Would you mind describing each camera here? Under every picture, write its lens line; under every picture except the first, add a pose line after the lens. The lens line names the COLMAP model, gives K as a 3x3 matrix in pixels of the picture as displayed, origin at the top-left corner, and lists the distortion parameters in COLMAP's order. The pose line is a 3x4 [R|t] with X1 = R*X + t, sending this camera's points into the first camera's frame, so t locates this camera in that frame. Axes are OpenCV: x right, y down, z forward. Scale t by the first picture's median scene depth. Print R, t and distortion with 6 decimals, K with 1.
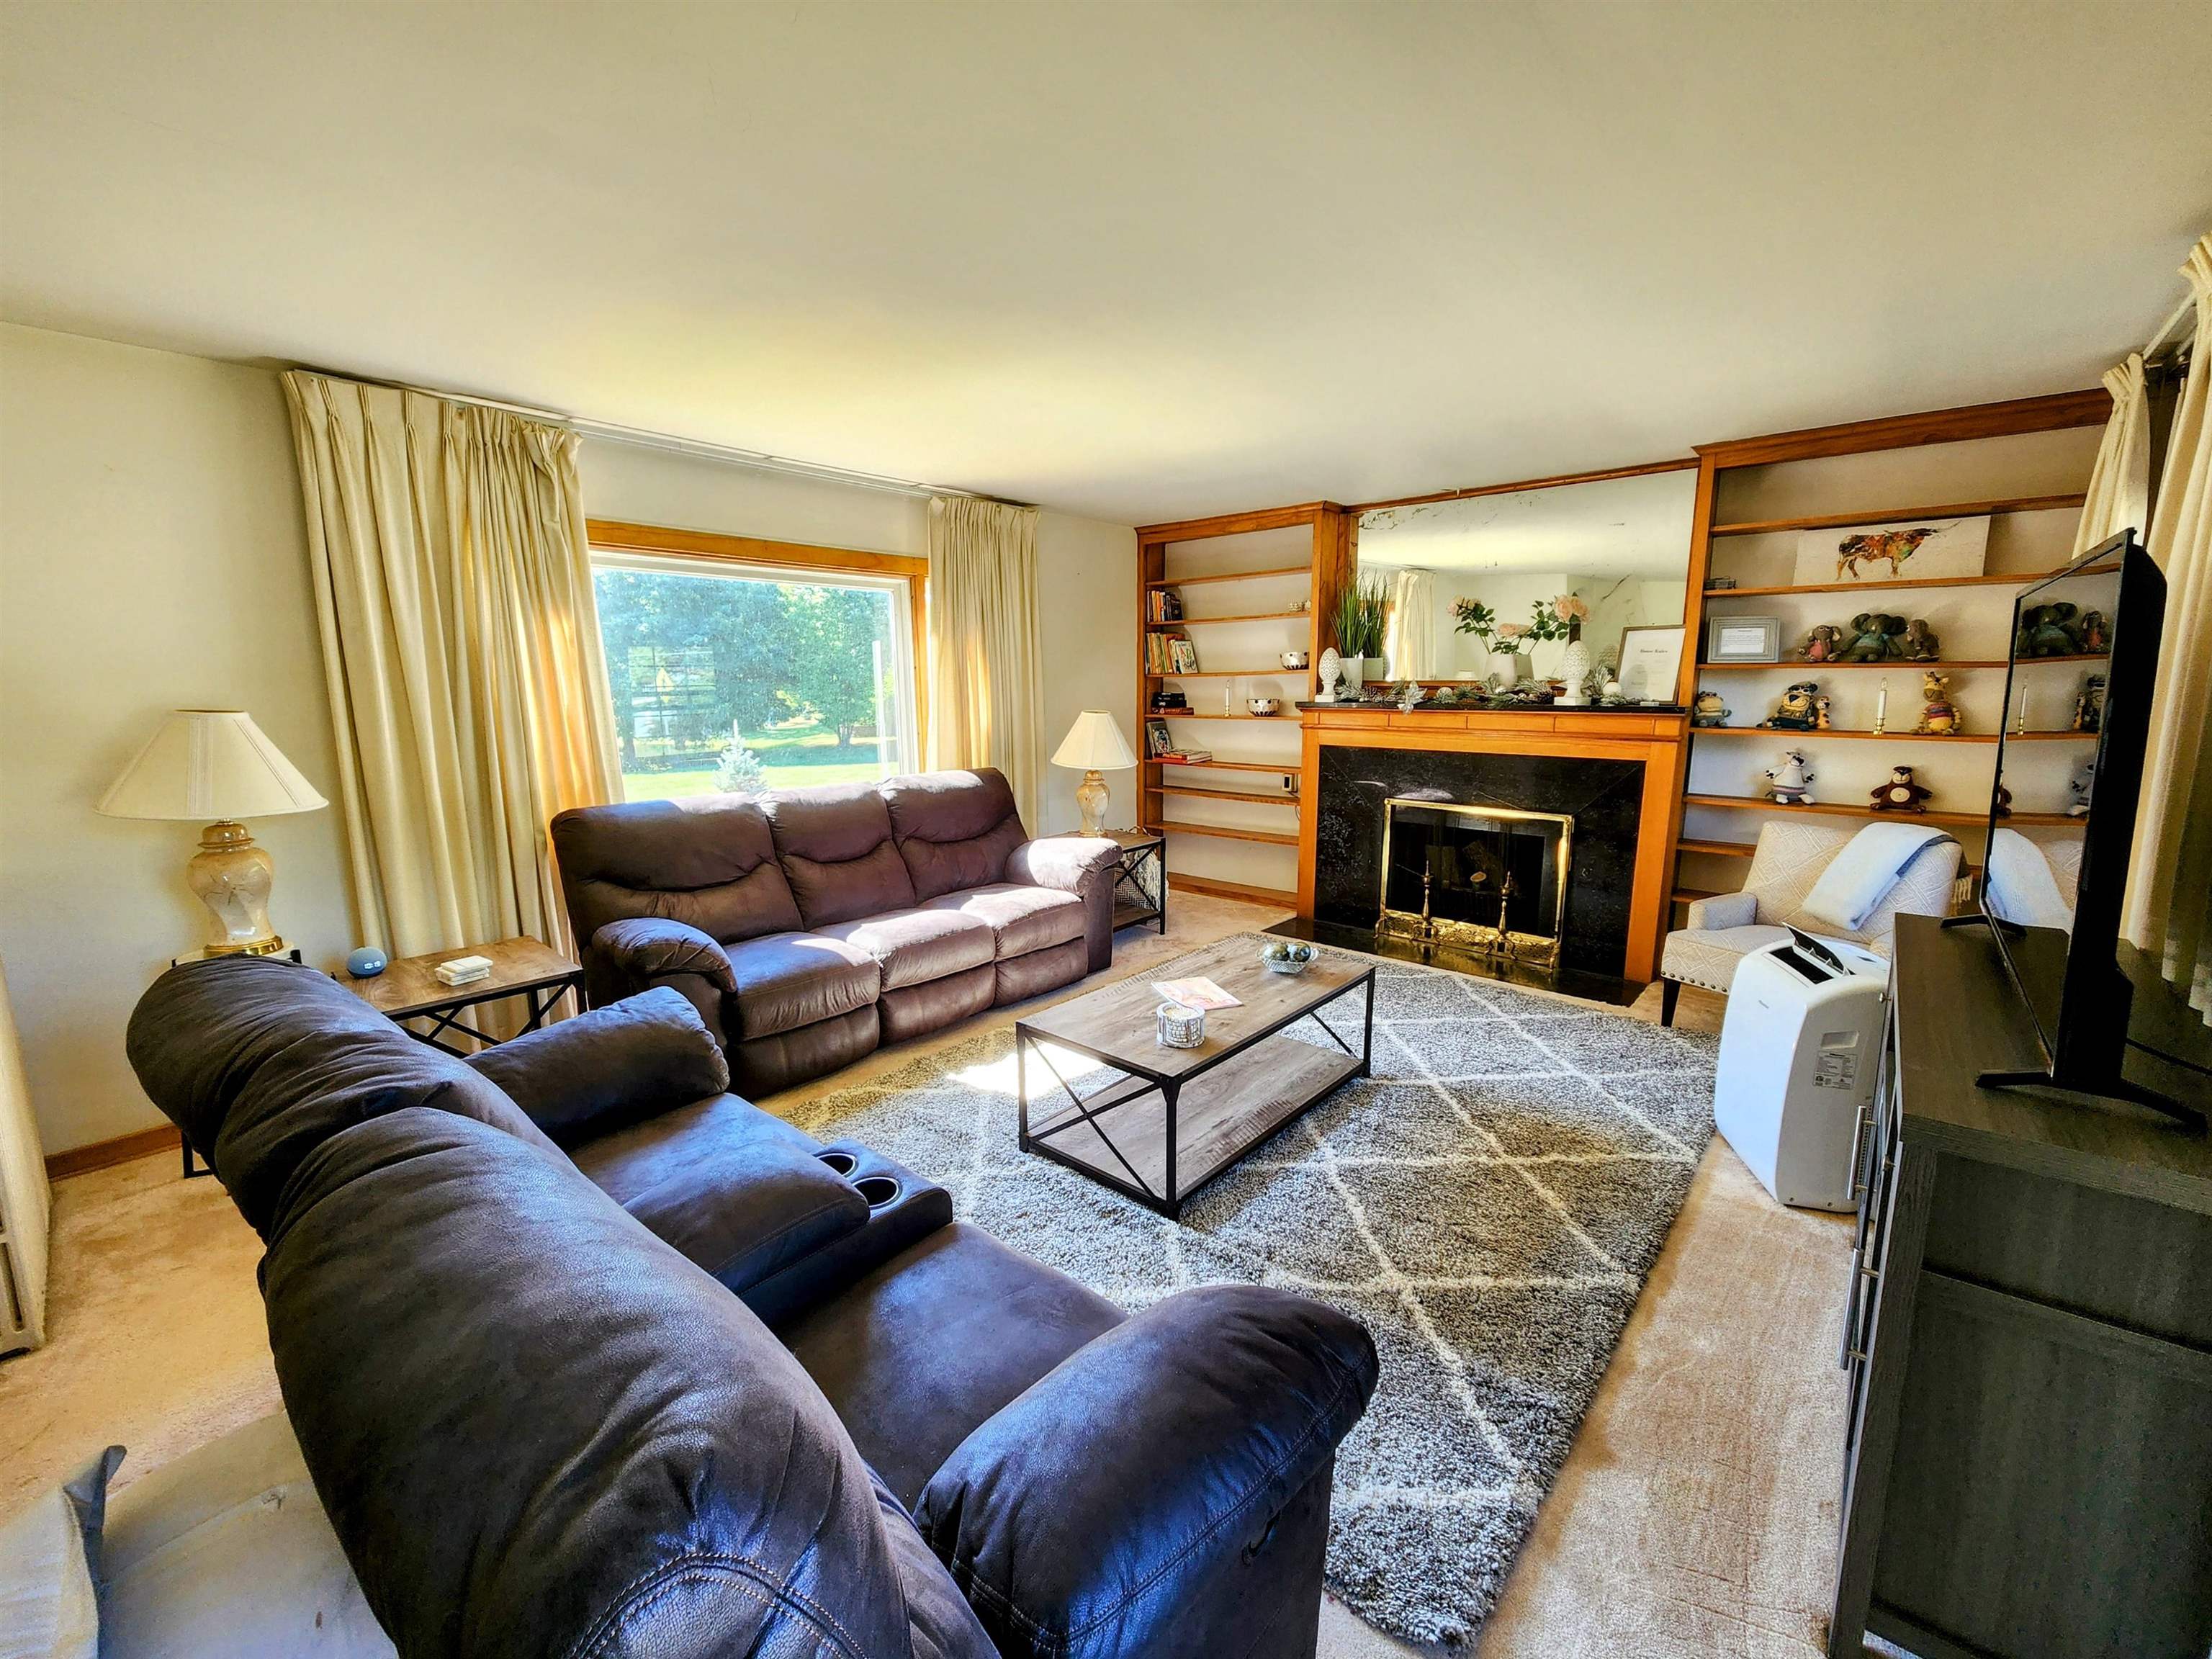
lens RADIAL K [[905.7, 0, 1101.9], [0, 905.7, 825.9], [0, 0, 1]] dist [0.018679, -0.008952]
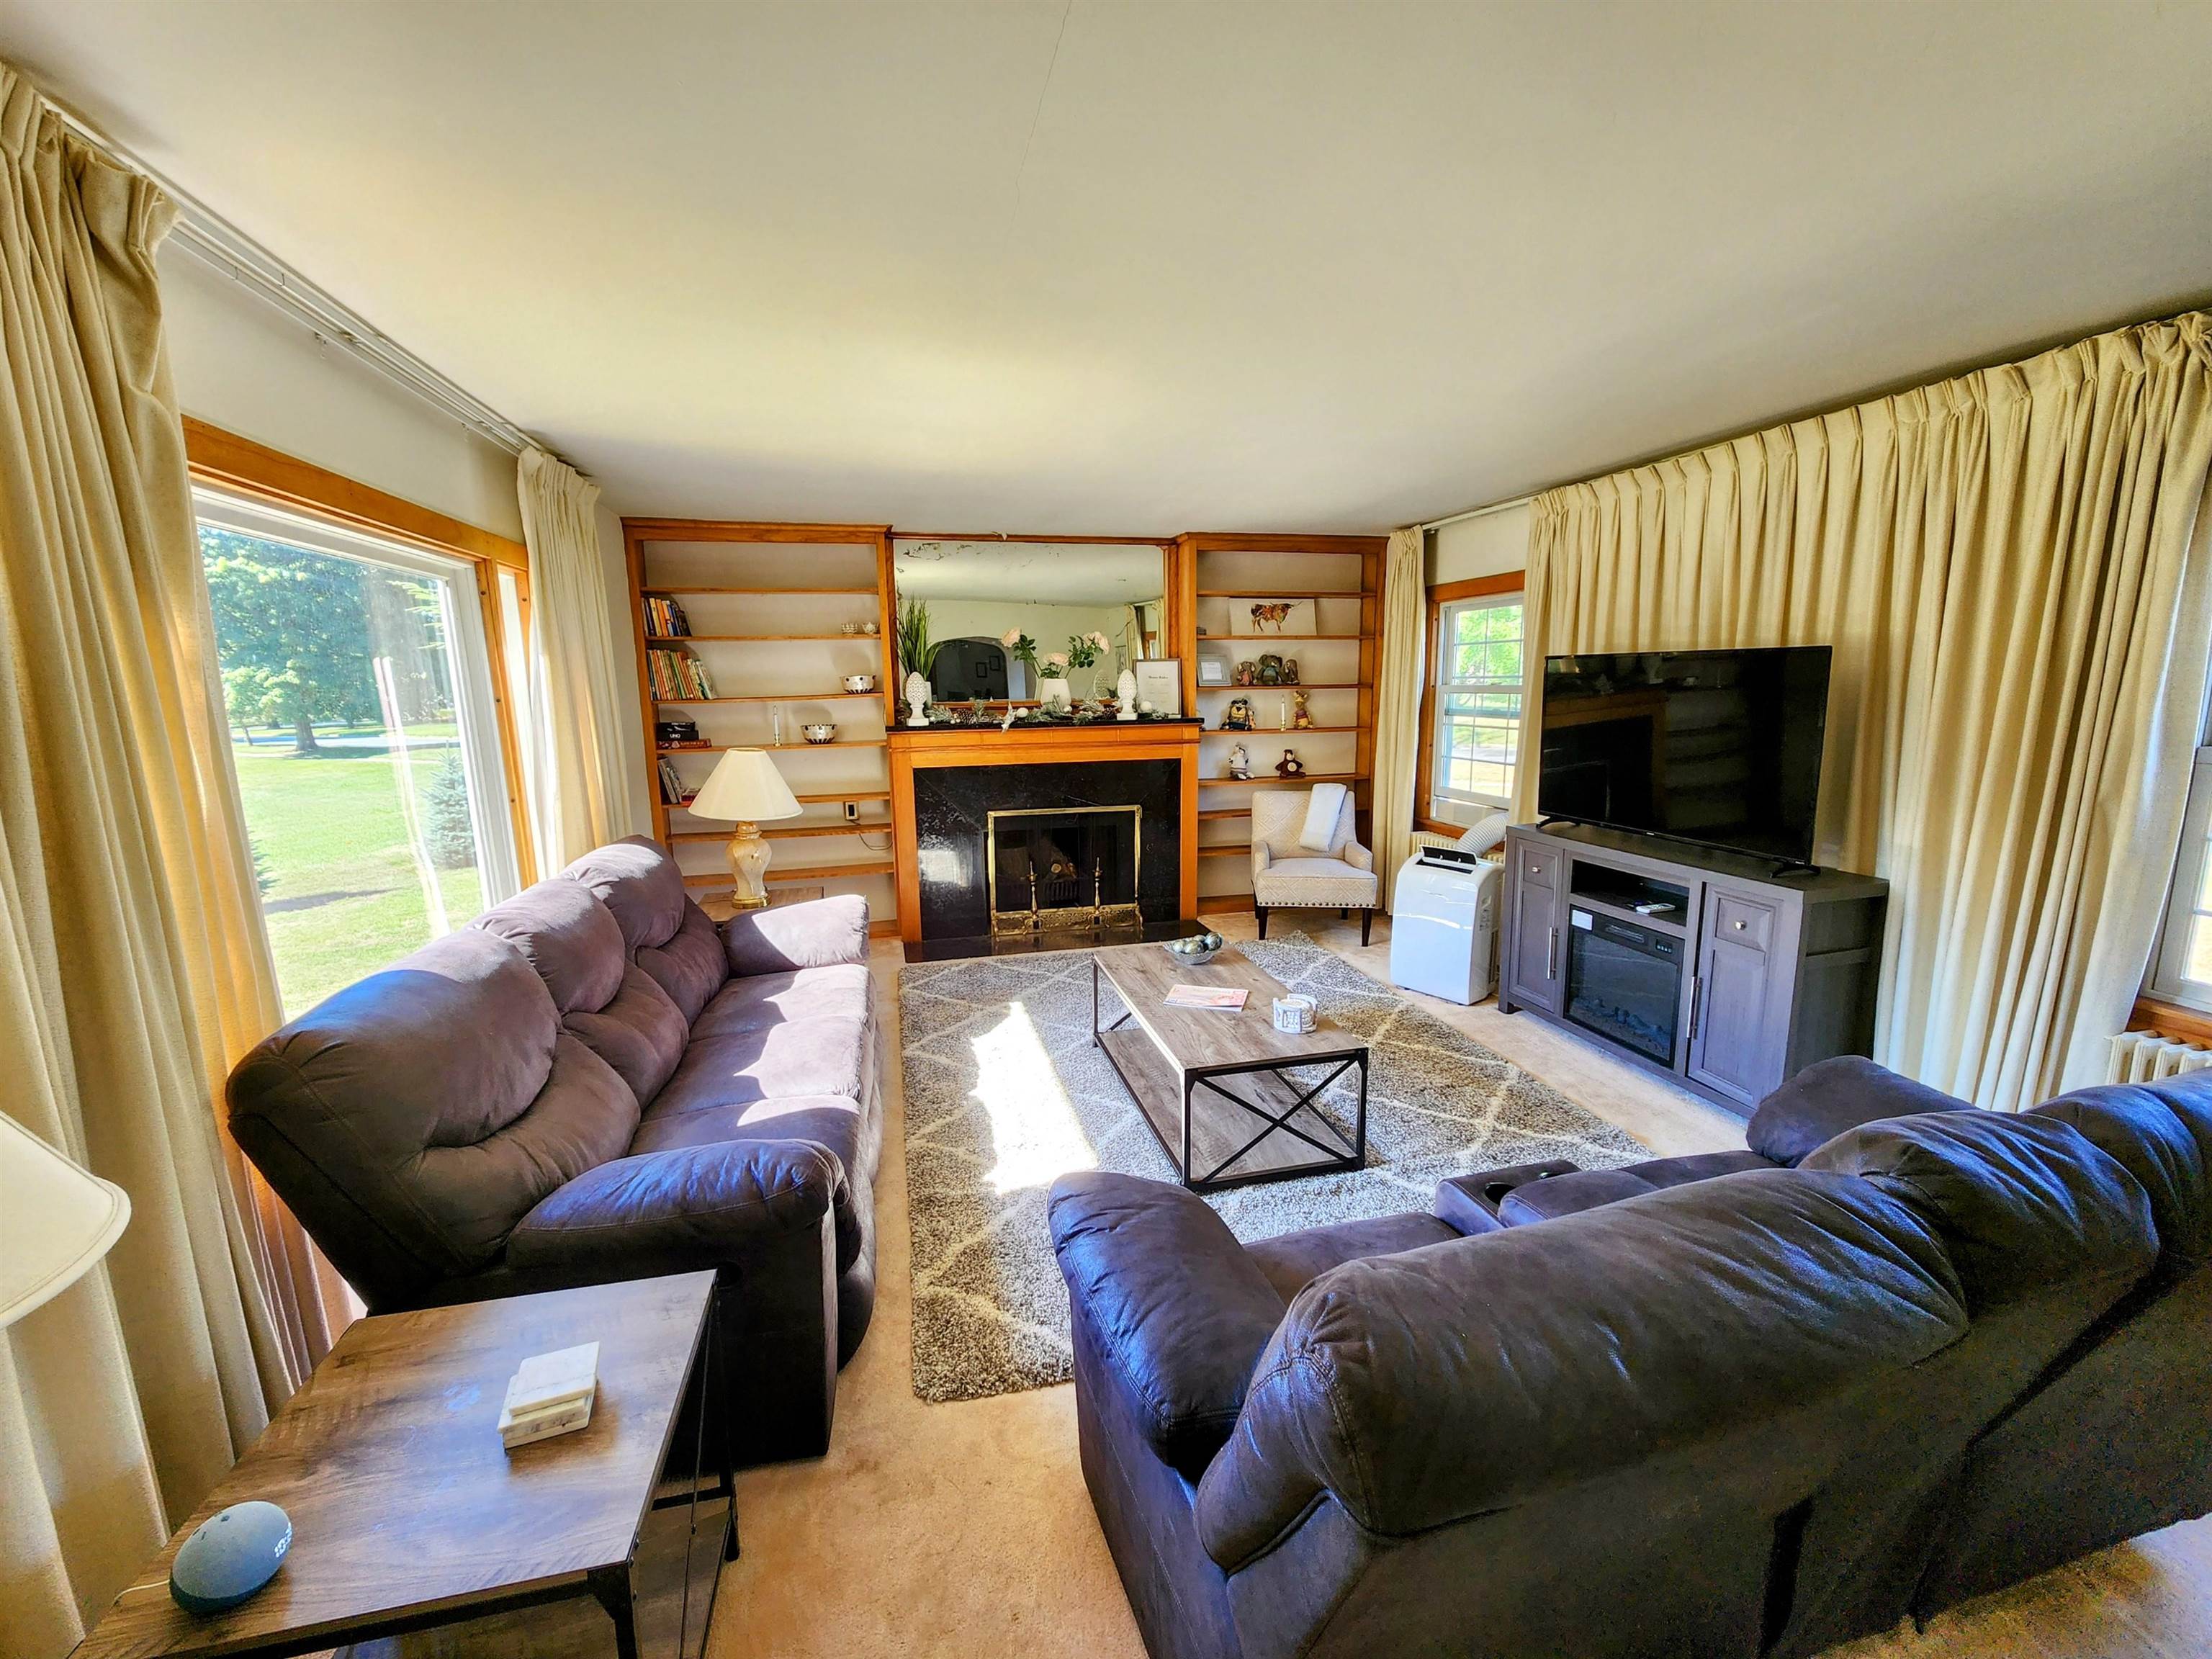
lens RADIAL K [[887.7, 0, 1102.3], [0, 887.7, 840.8], [0, 0, 1]] dist [0.000743, 0.000007]
pose [[0.574438, -0.148943, 0.804883, -0.571763], [0.145611, 0.986217, 0.078578, -0.072917], [-0.805493, 0.072062, 0.588208, 0.331442]]
